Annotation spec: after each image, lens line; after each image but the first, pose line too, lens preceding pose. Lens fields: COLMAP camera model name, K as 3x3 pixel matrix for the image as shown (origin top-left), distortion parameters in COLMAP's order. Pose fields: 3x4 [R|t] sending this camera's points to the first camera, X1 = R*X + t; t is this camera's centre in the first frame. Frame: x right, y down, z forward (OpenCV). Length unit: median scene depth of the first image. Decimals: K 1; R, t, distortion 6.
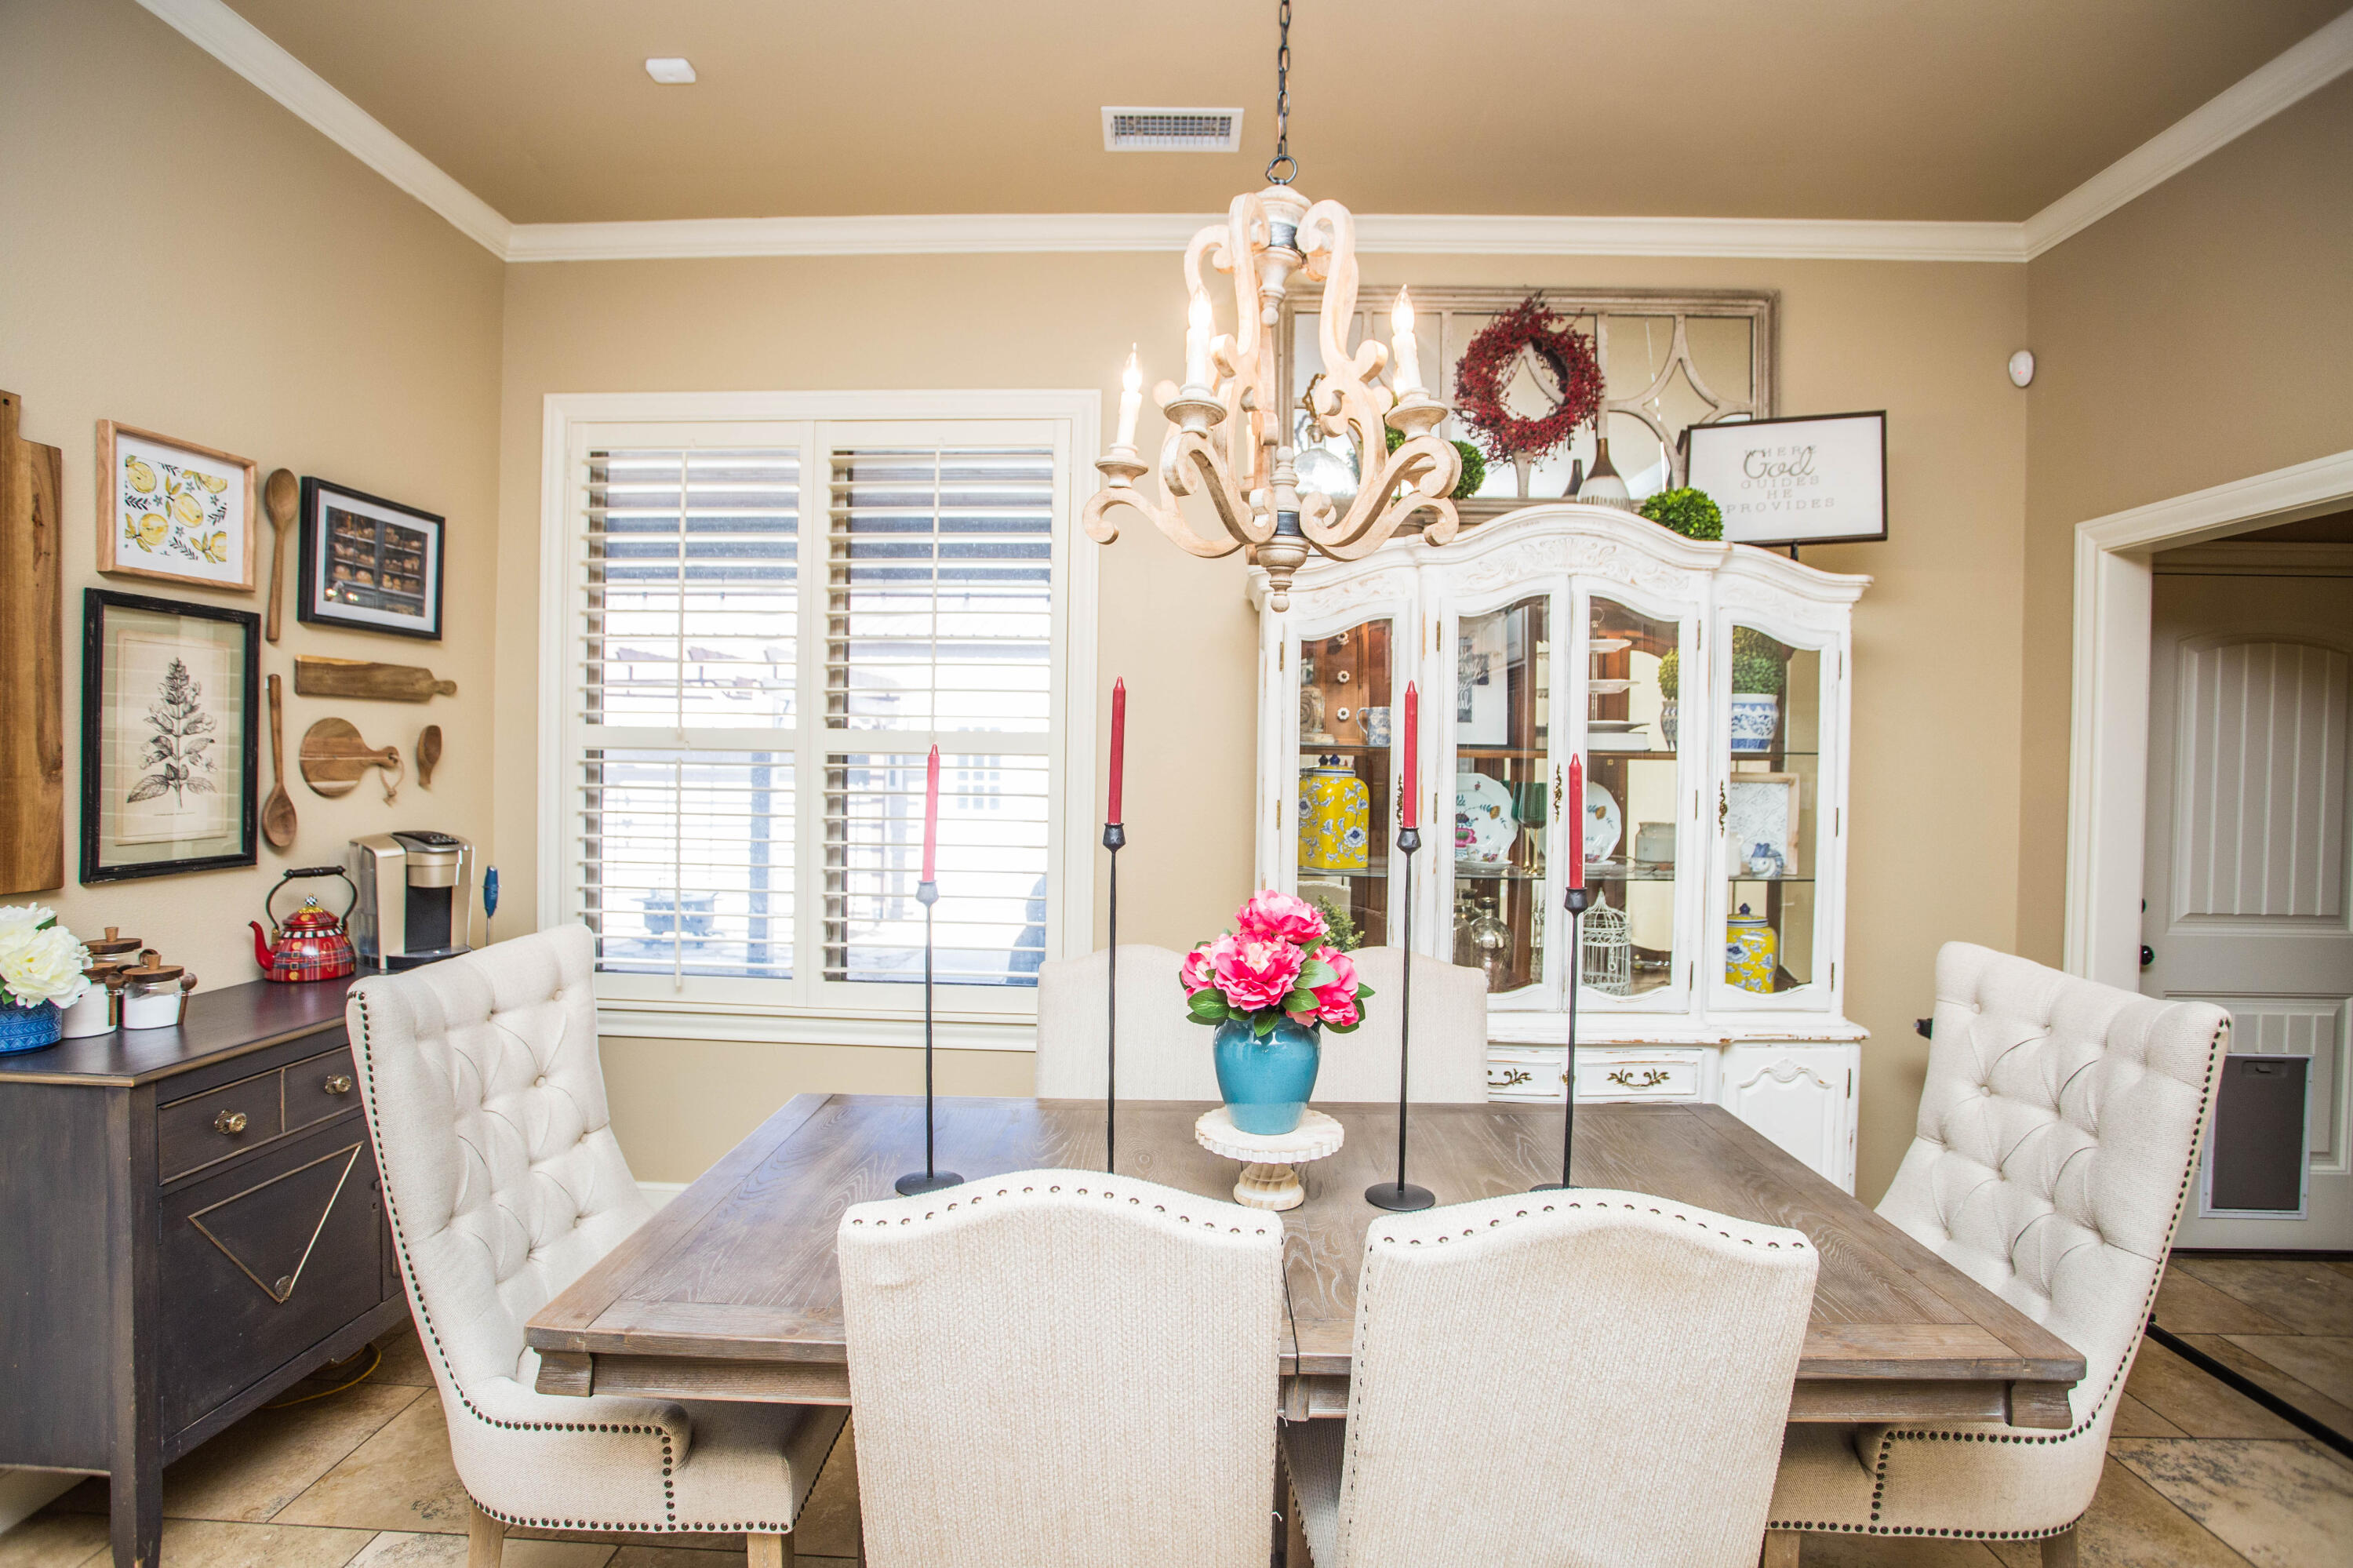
lens RADIAL K [[1120.6, 0, 1179.0], [0, 1120.6, 773.3], [0, 0, 1]] dist [-0.045640, 0.001686]
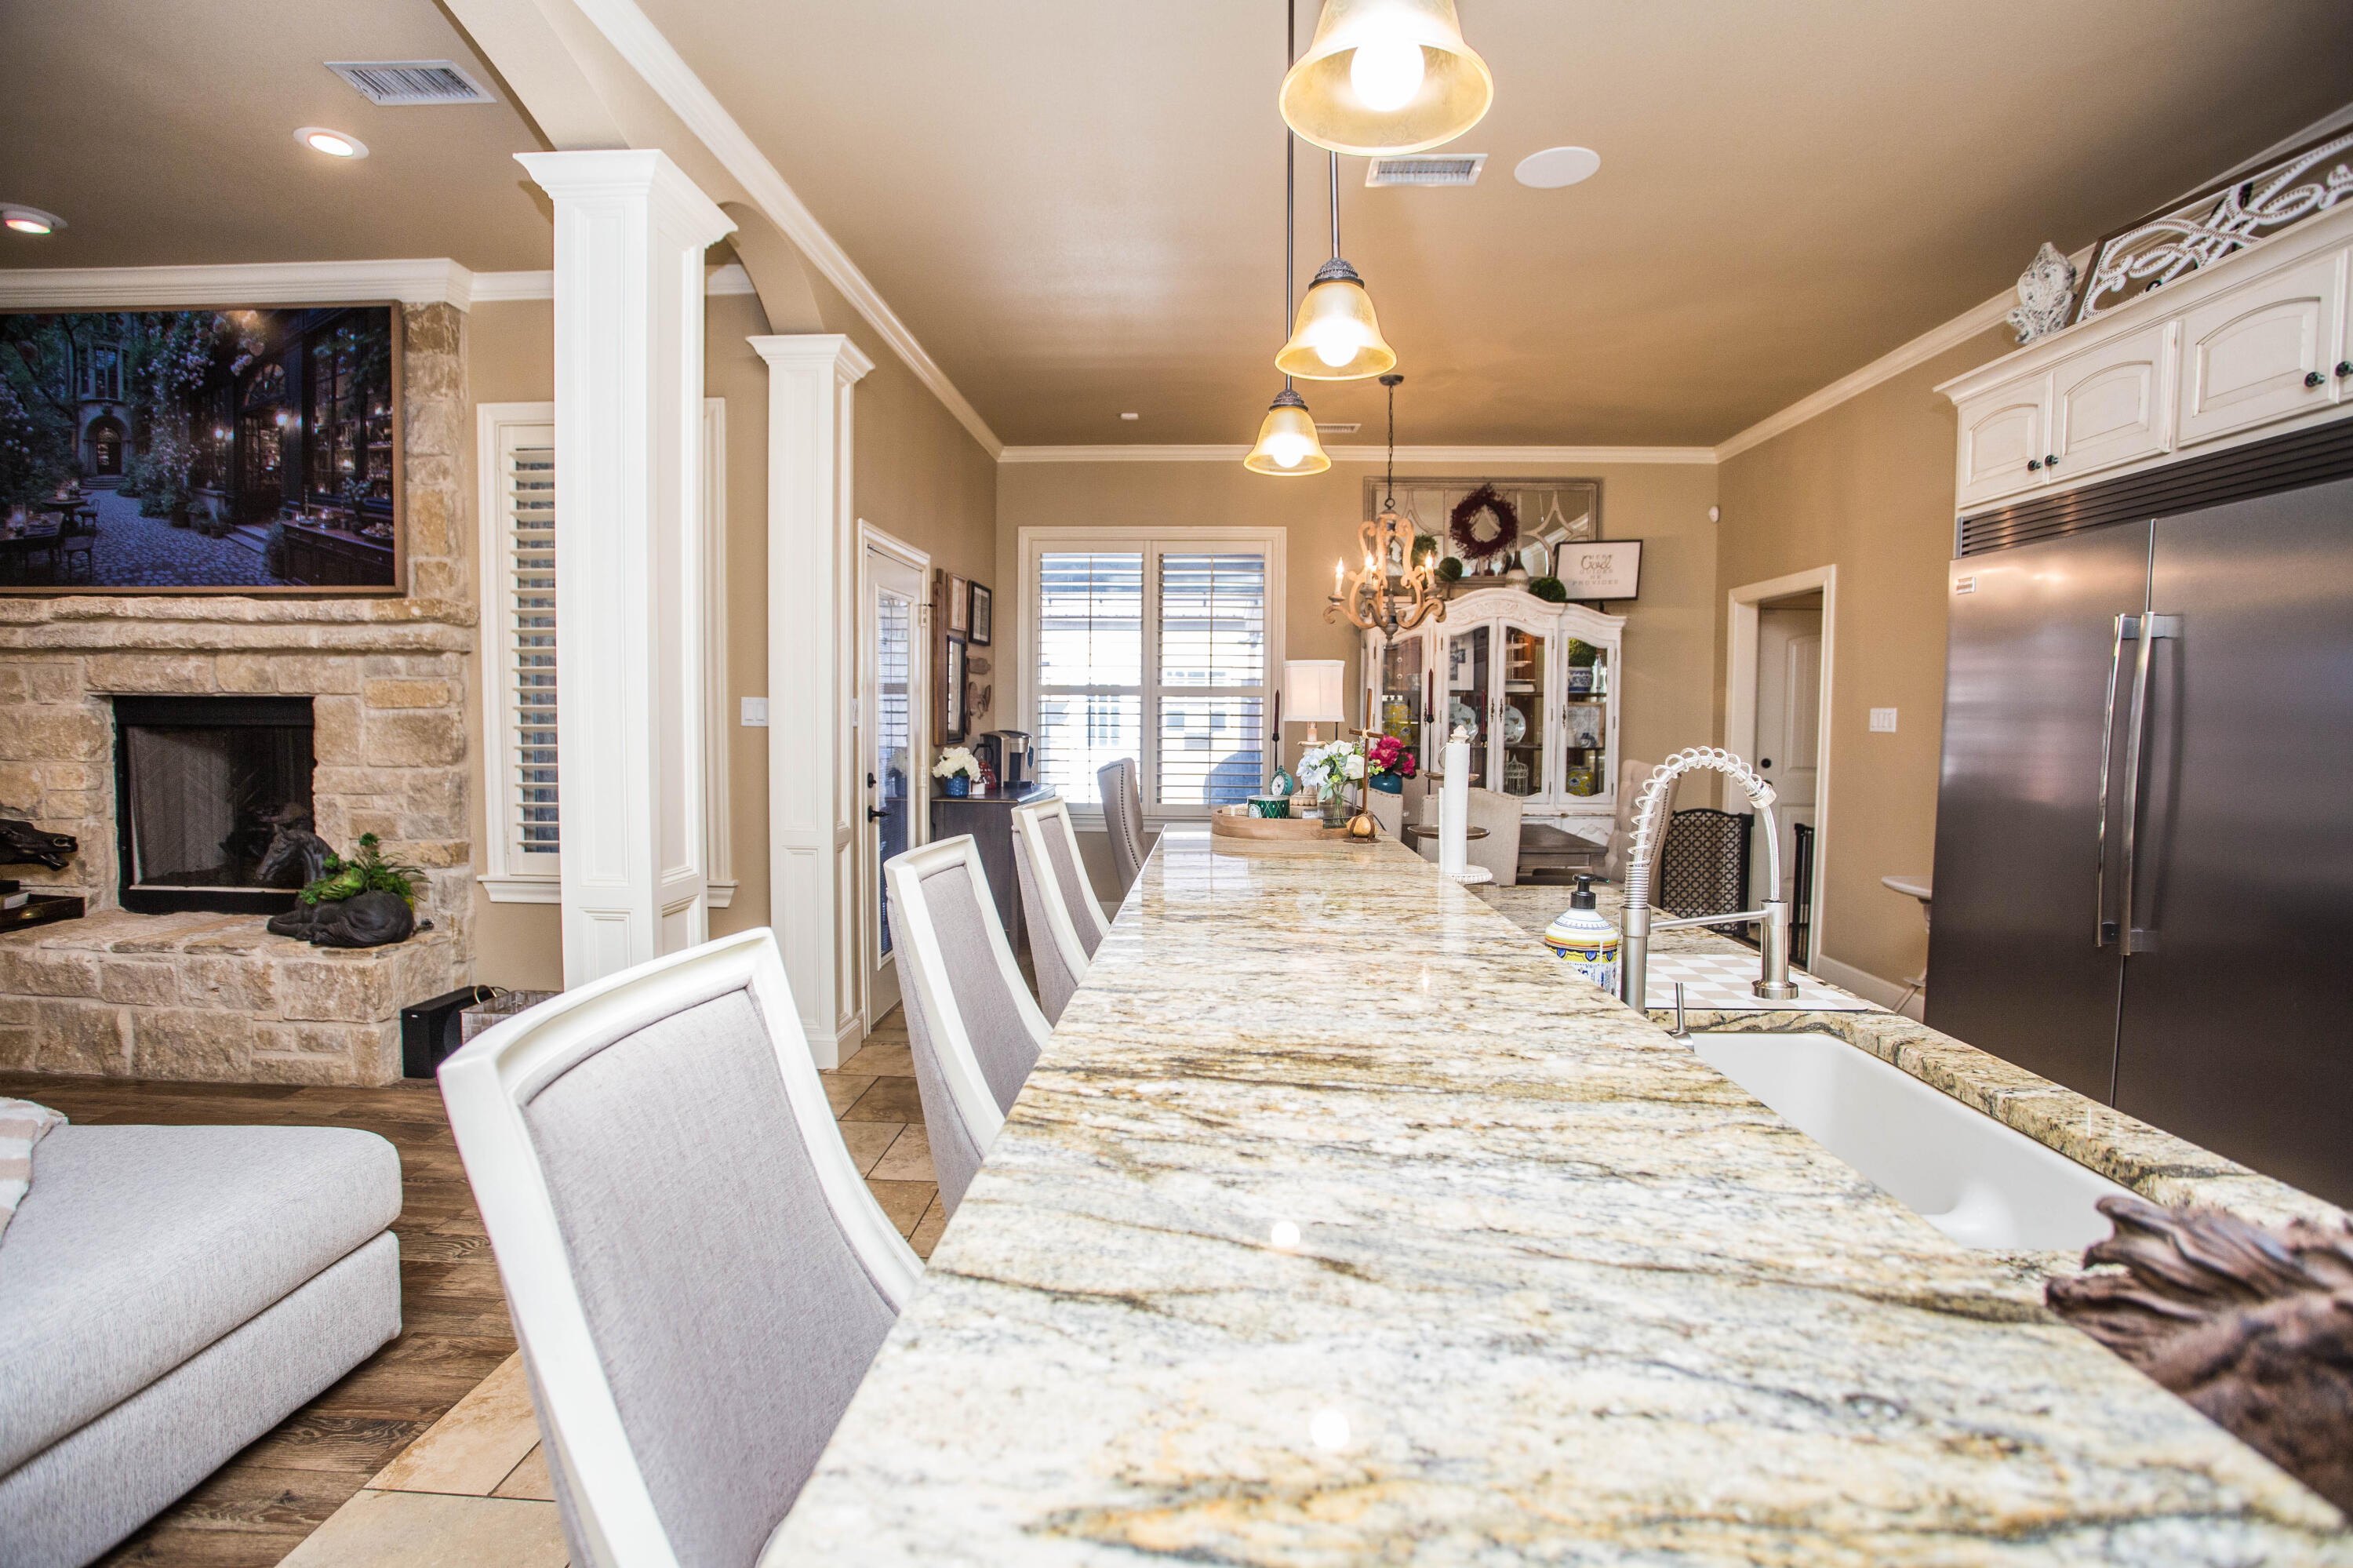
lens RADIAL K [[1120.6, 0, 1174.3], [0, 1120.6, 781.8], [0, 0, 1]] dist [-0.045640, 0.001686]
pose [[0.999842, -0.006846, -0.016425, -0.273970], [0.007607, 0.998877, 0.046769, 0.049440], [0.016087, -0.046887, 0.998771, -1.275785]]
